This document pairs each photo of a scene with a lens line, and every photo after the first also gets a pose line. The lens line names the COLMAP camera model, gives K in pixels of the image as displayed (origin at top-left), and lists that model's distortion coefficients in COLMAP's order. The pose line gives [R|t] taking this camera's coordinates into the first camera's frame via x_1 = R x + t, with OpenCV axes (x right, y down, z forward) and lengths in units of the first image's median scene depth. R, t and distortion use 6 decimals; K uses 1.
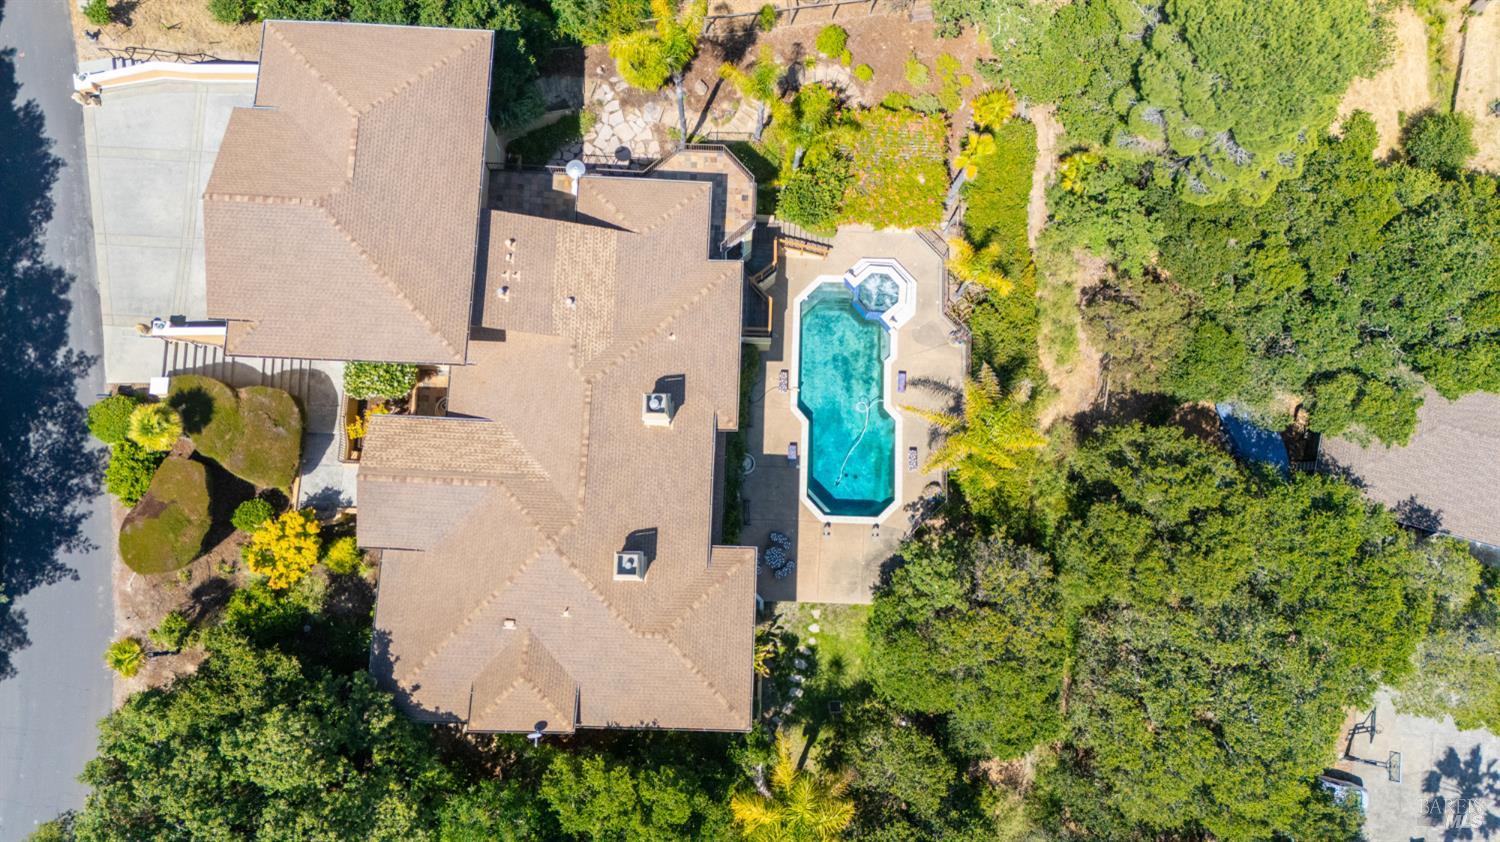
lens RADIAL K [[1099.4, 0, 761.3], [0, 1099.4, 417.3], [0, 0, 1]] dist [0.080310, -0.088396]
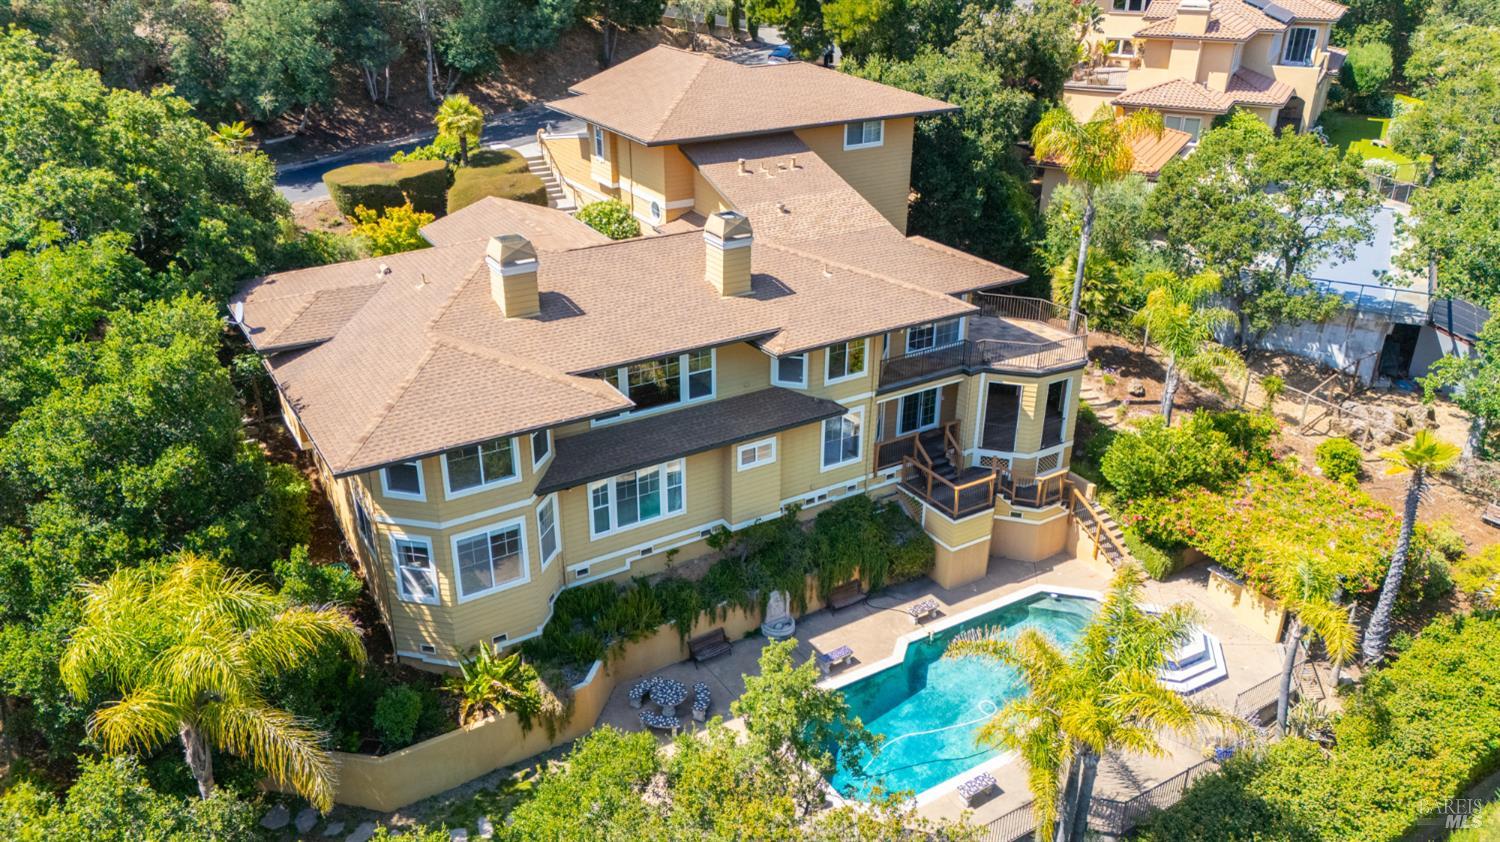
lens RADIAL K [[1099.4, 0, 749.9], [0, 1099.4, 421.8], [0, 0, 1]] dist [0.080310, -0.088396]
pose [[0.551303, 0.329237, -0.766595, 0.416028], [-0.816741, 0.400522, -0.415350, 0.268373], [0.170290, 0.855094, 0.489710, 0.601427]]
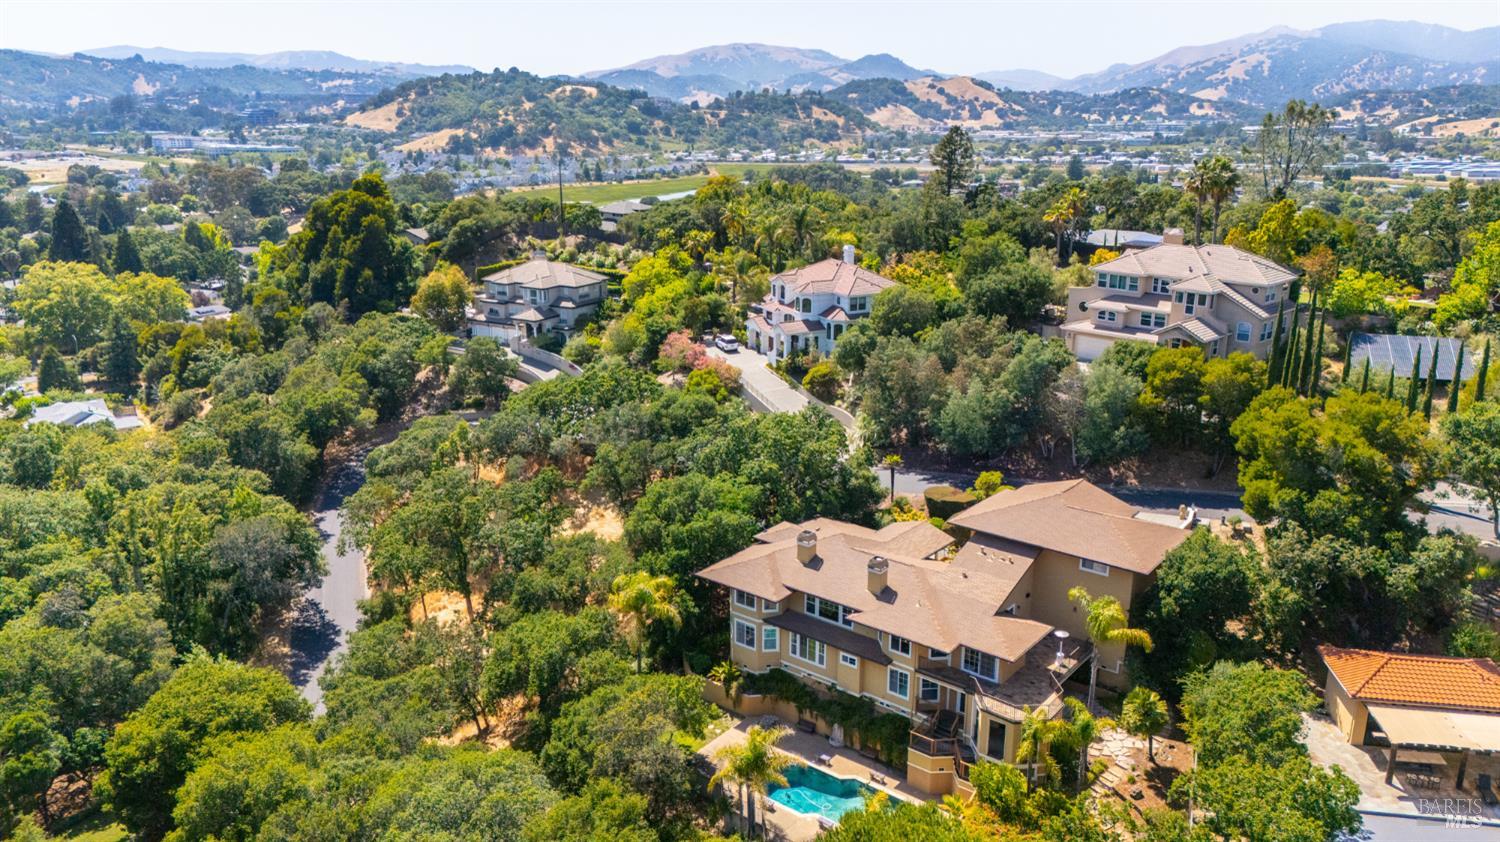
lens RADIAL K [[1099.4, 0, 752.3], [0, 1099.4, 409.9], [0, 0, 1]] dist [0.080310, -0.088396]
pose [[-0.595531, 0.179666, -0.782984, 1.033736], [-0.792937, 0.024826, 0.608798, -0.709941], [0.128819, 0.983414, 0.127680, 0.423537]]
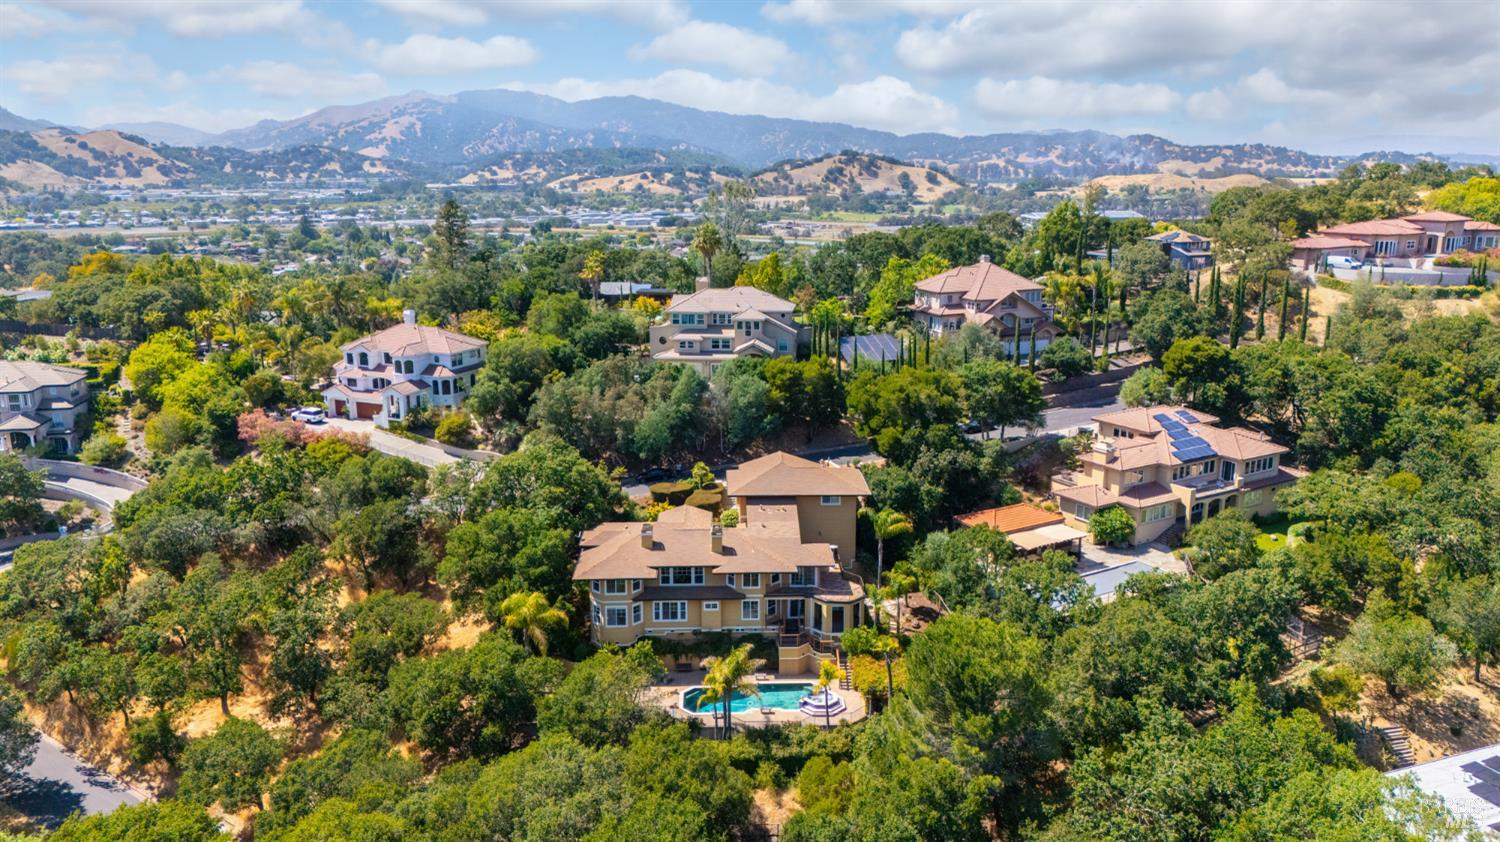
lens RADIAL K [[1099.4, 0, 751.5], [0, 1099.4, 411.1], [0, 0, 1]] dist [0.080310, -0.088396]
pose [[0.066906, 0.186108, -0.980249, 1.677623], [-0.979691, 0.198374, -0.029205, -0.051522], [0.189021, 0.962295, 0.195601, 0.262963]]
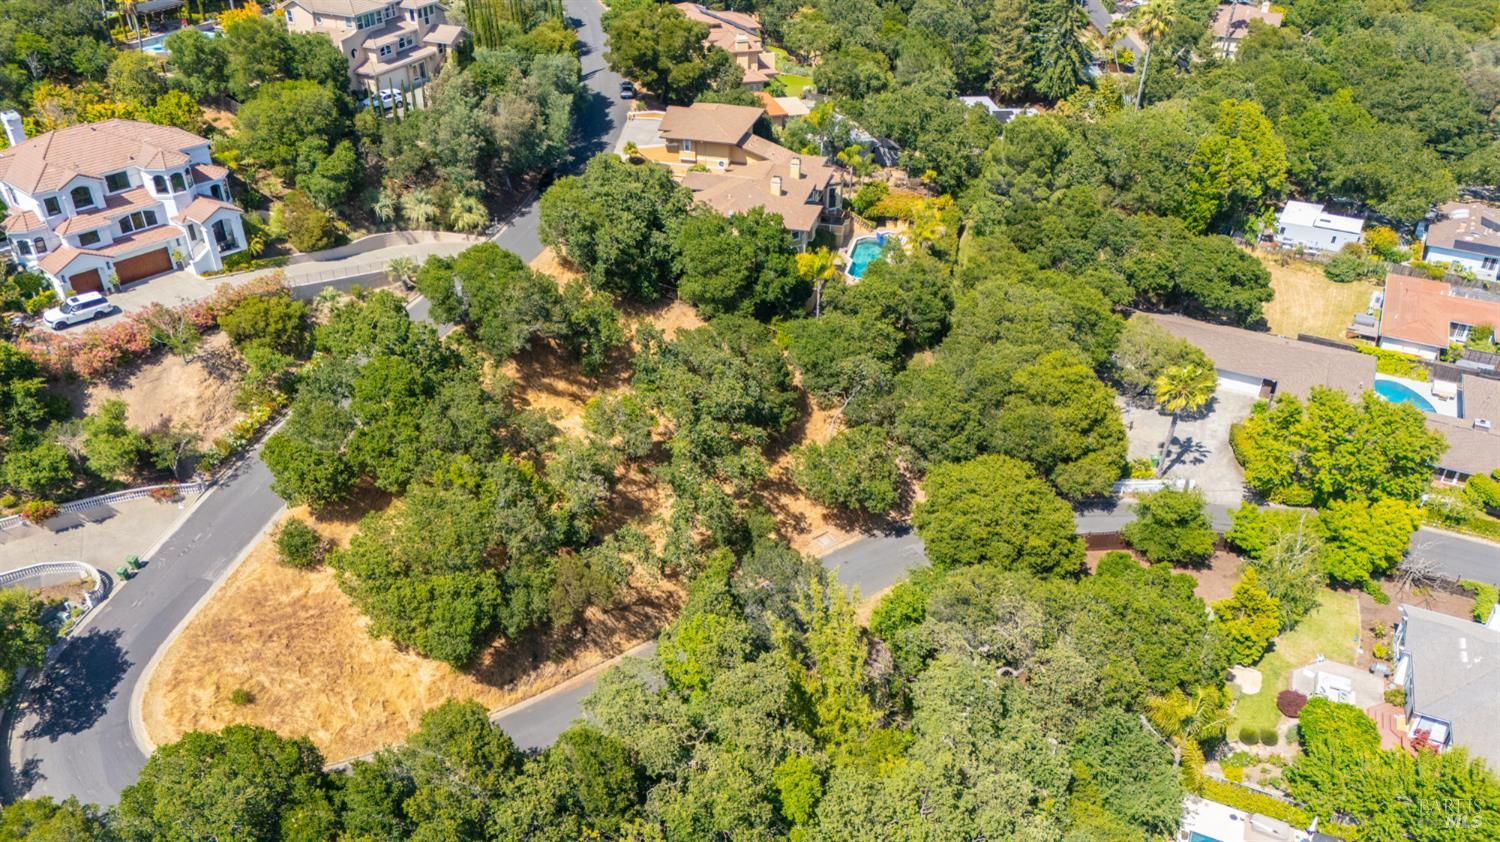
lens RADIAL K [[1099.4, 0, 747.6], [0, 1099.4, 414.1], [0, 0, 1]] dist [0.080310, -0.088396]
pose [[0.975533, 0.093972, -0.198758, 0.325672], [-0.210293, 0.662530, -0.718909, 1.987008], [0.064125, 0.743117, 0.666082, -0.333036]]
